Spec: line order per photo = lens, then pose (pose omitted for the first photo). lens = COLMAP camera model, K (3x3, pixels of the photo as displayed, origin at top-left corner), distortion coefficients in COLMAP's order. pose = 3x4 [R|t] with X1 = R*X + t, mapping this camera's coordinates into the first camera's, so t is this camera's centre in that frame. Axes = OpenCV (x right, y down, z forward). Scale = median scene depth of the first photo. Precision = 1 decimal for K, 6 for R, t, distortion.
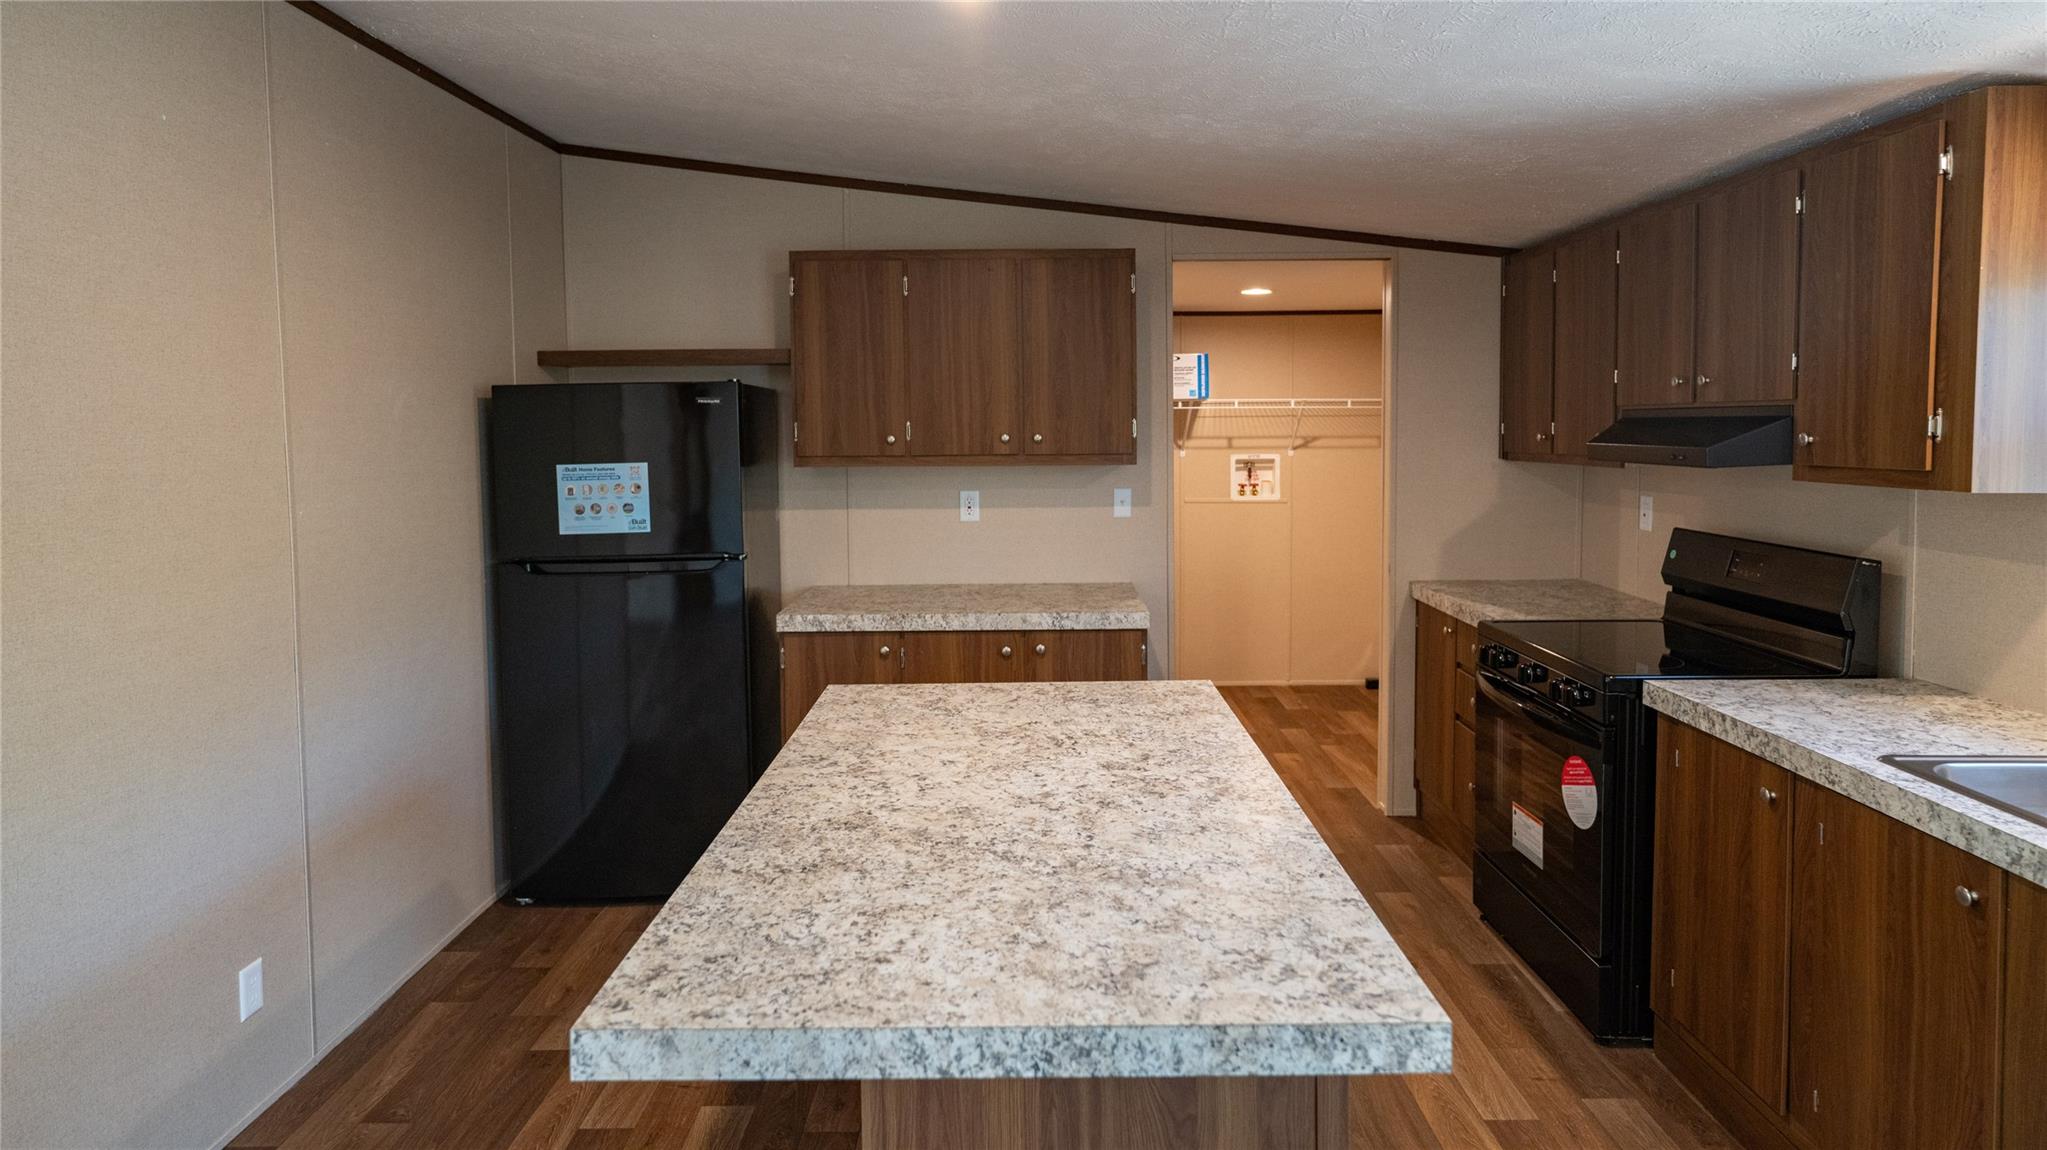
lens RADIAL K [[1128.6, 0, 1017.0], [0, 1128.6, 488.8], [0, 0, 1]] dist [-0.000550, -0.000863]
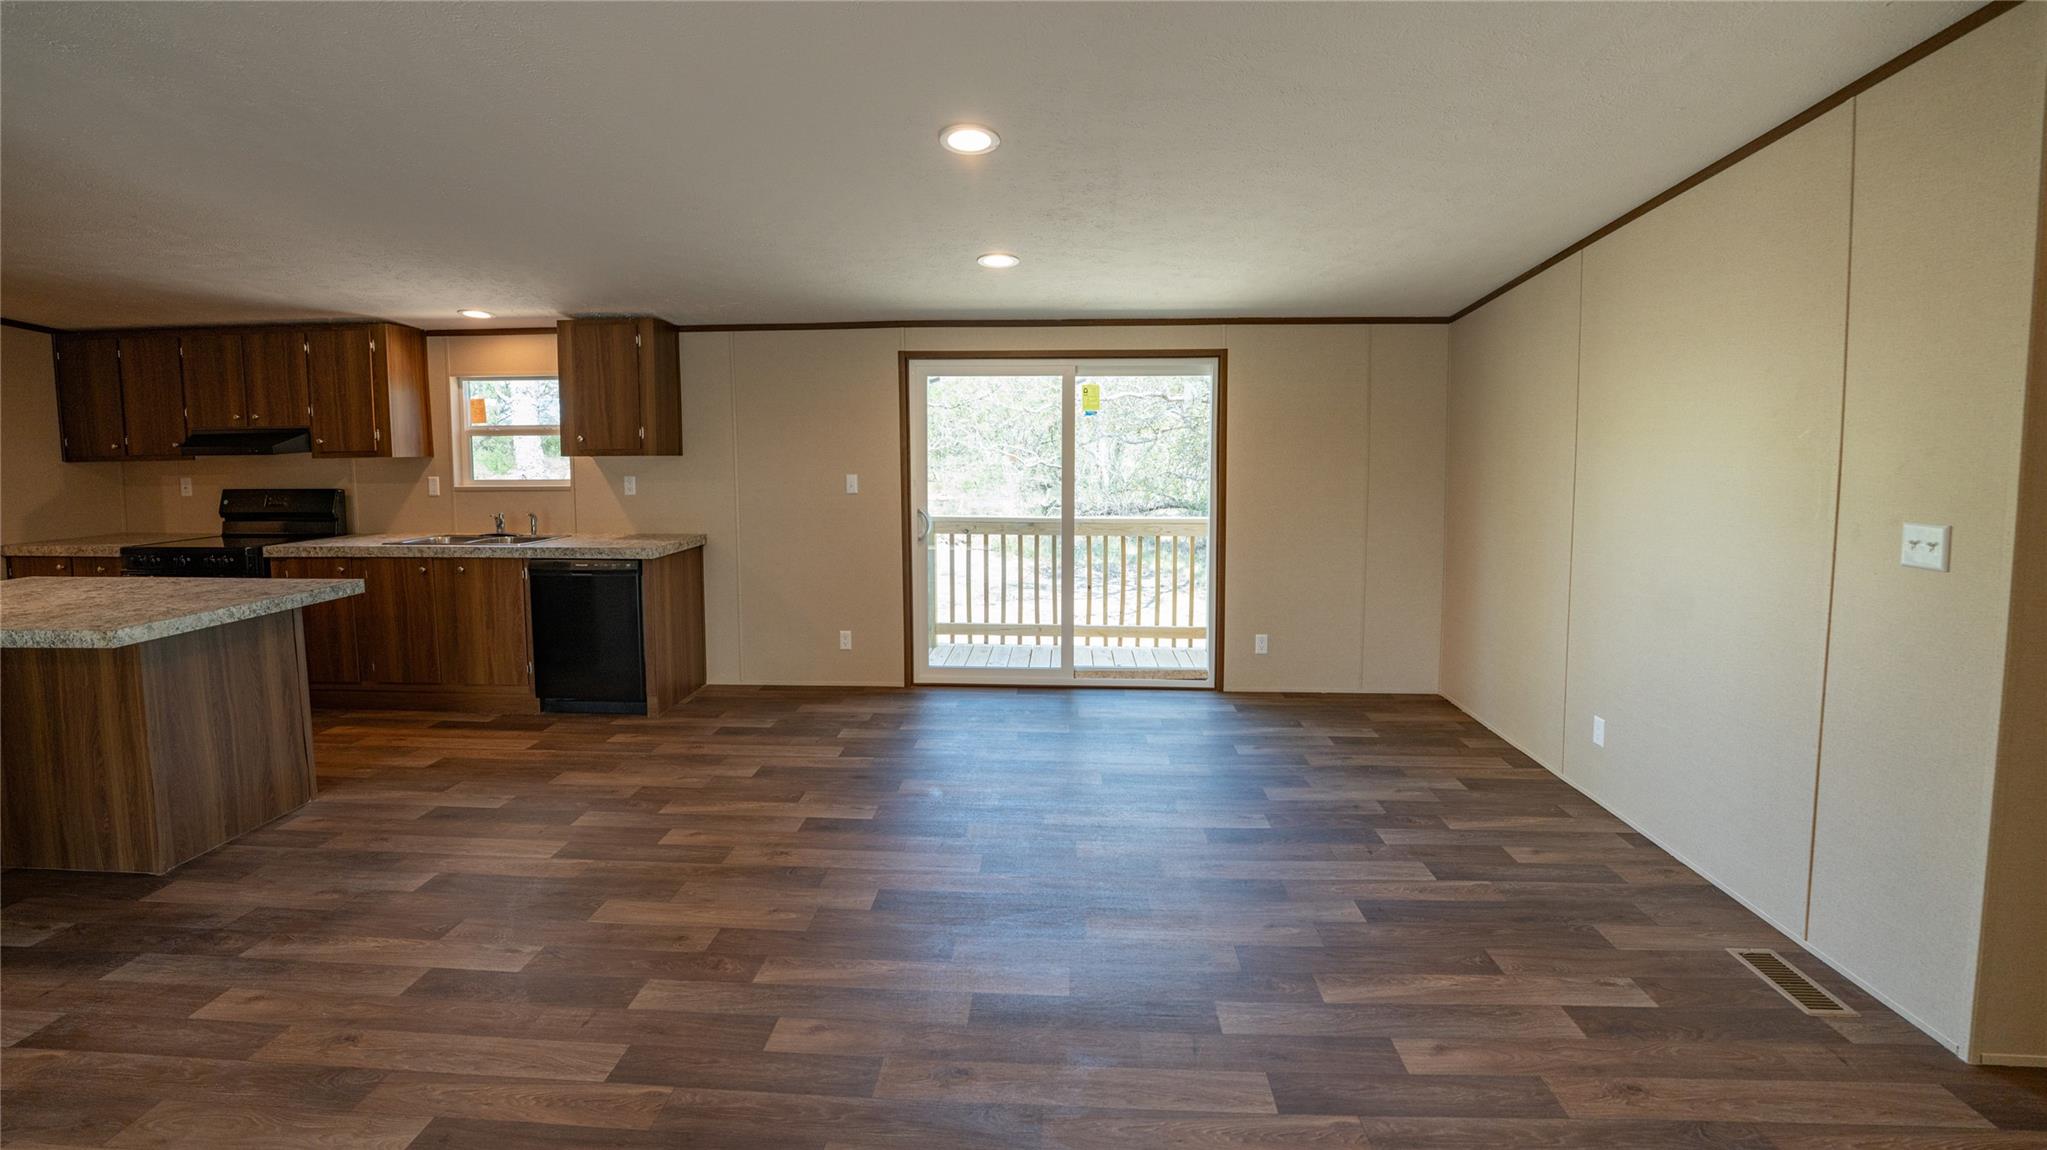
lens RADIAL K [[835.4, 0, 1024.5], [0, 835.4, 499.0], [0, 0, 1]] dist [-0.033396, 0.005204]
pose [[0.046834, -0.062458, 0.996948, -1.179153], [0.067162, 0.995982, 0.059243, 0.091286], [-0.996642, 0.064182, 0.050841, -0.736082]]
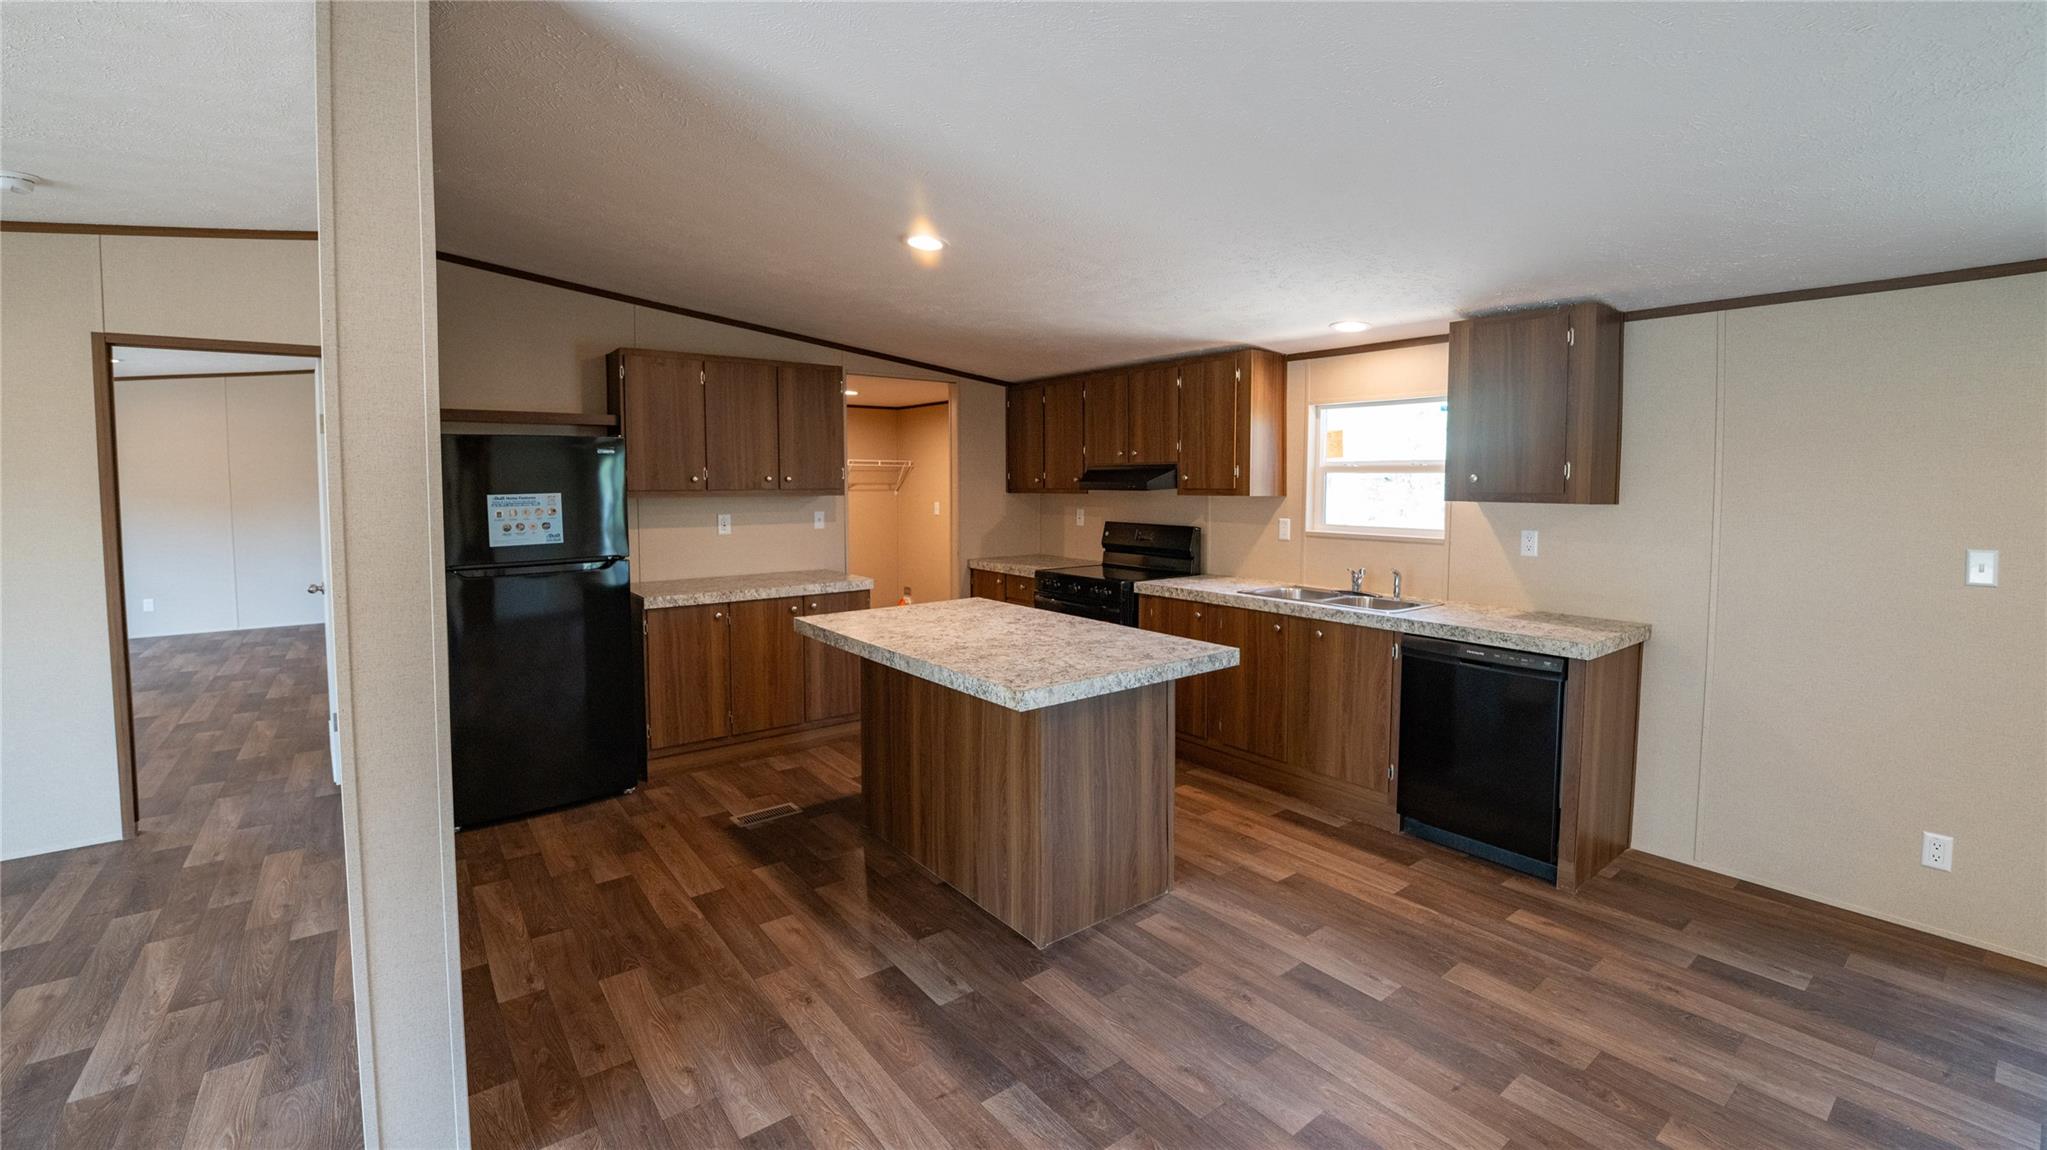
lens RADIAL K [[848.5, 0, 1024.9], [0, 848.5, 526.7], [0, 0, 1]] dist [-0.032972, -0.000058]
pose [[0.787450, -0.026523, 0.615808, -0.794540], [0.030621, 0.999523, 0.003894, 0.049303], [-0.615618, 0.015790, 0.787887, -0.267382]]
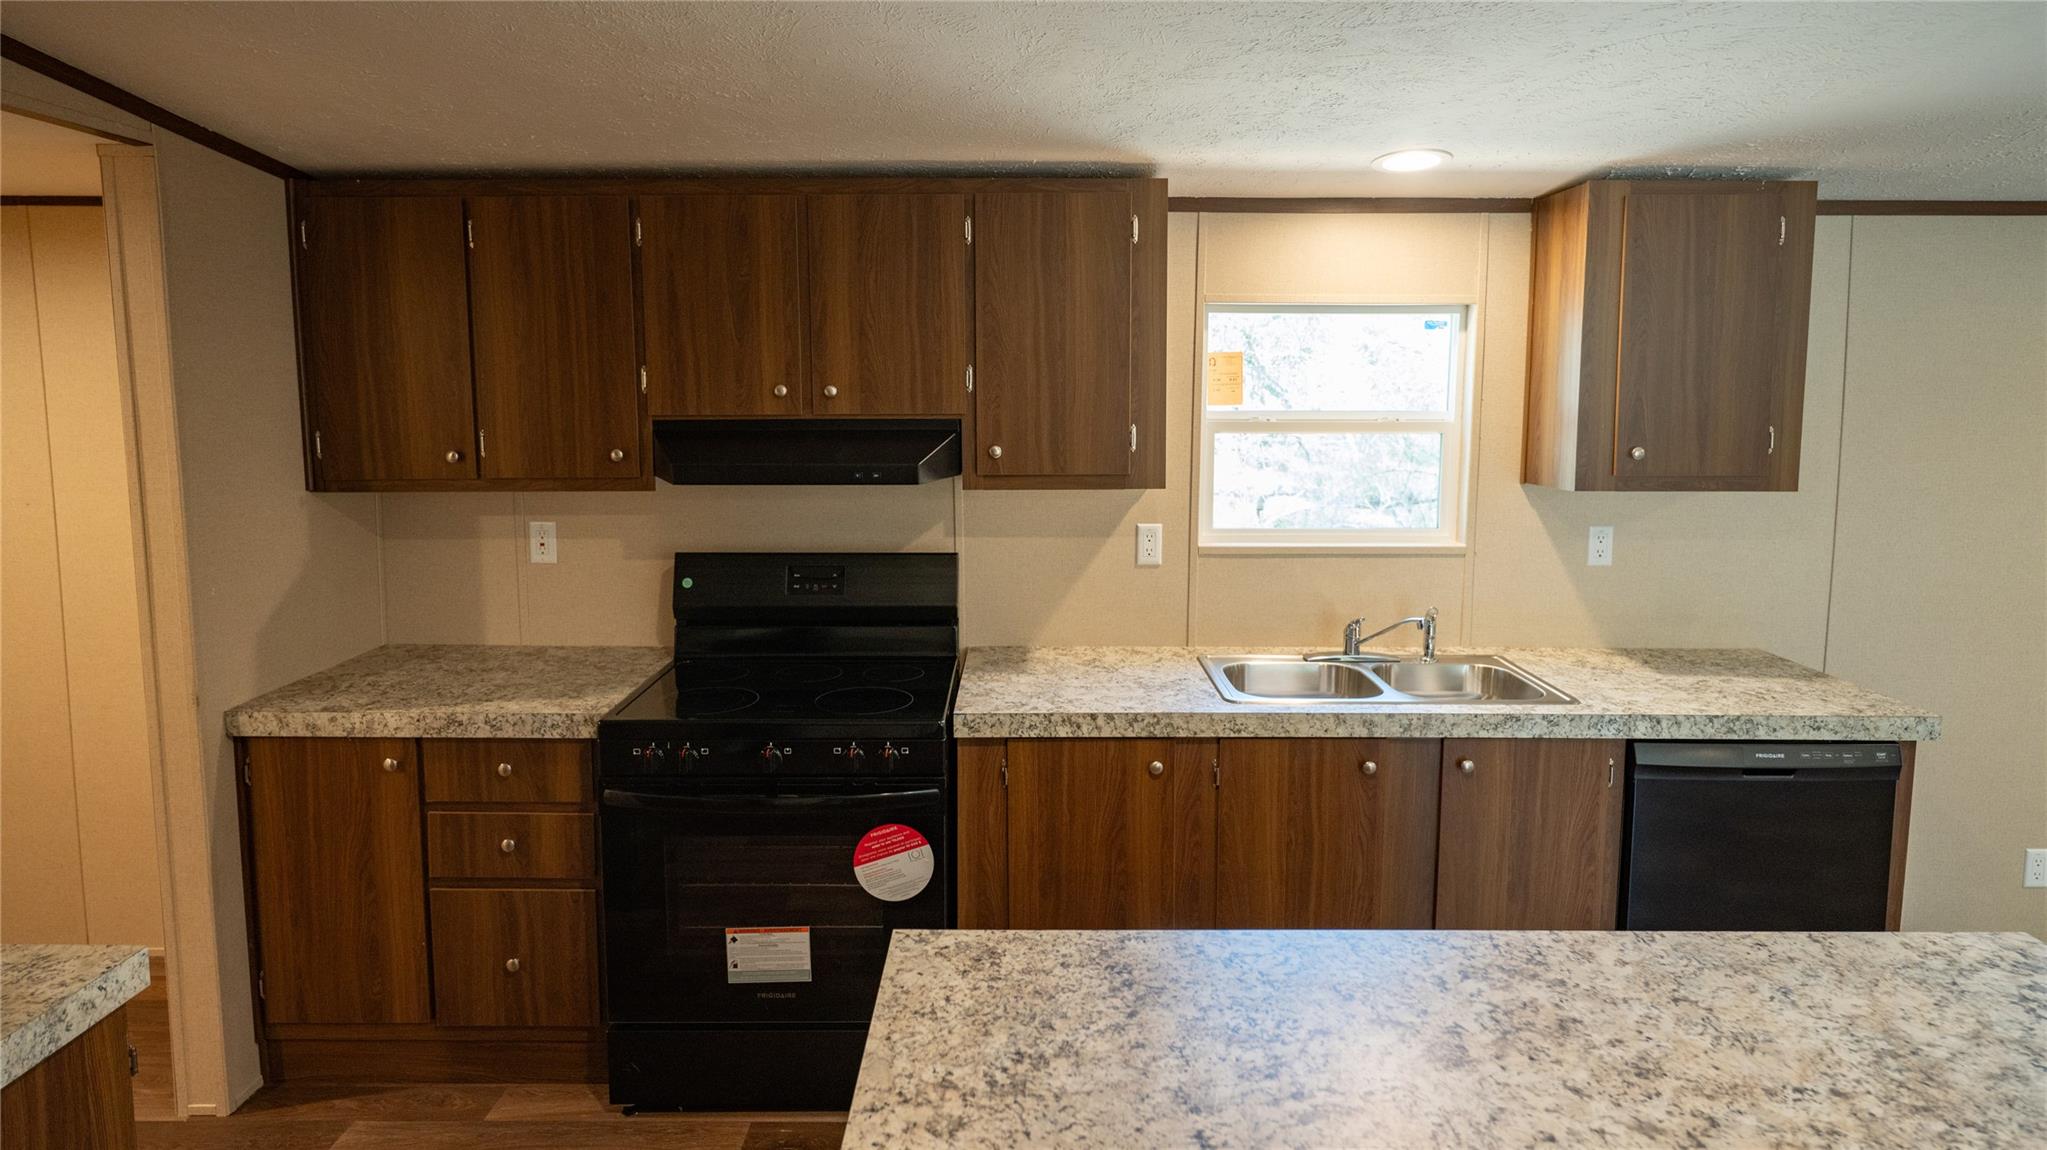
lens RADIAL K [[1142.8, 0, 1024.3], [0, 1142.8, 504.7], [0, 0, 1]] dist [-0.000712, 0.001049]
pose [[-0.007846, -0.099393, 0.995017, -0.444389], [0.058784, 0.993281, 0.099684, -0.112037], [-0.998240, 0.059273, -0.001950, 1.080226]]
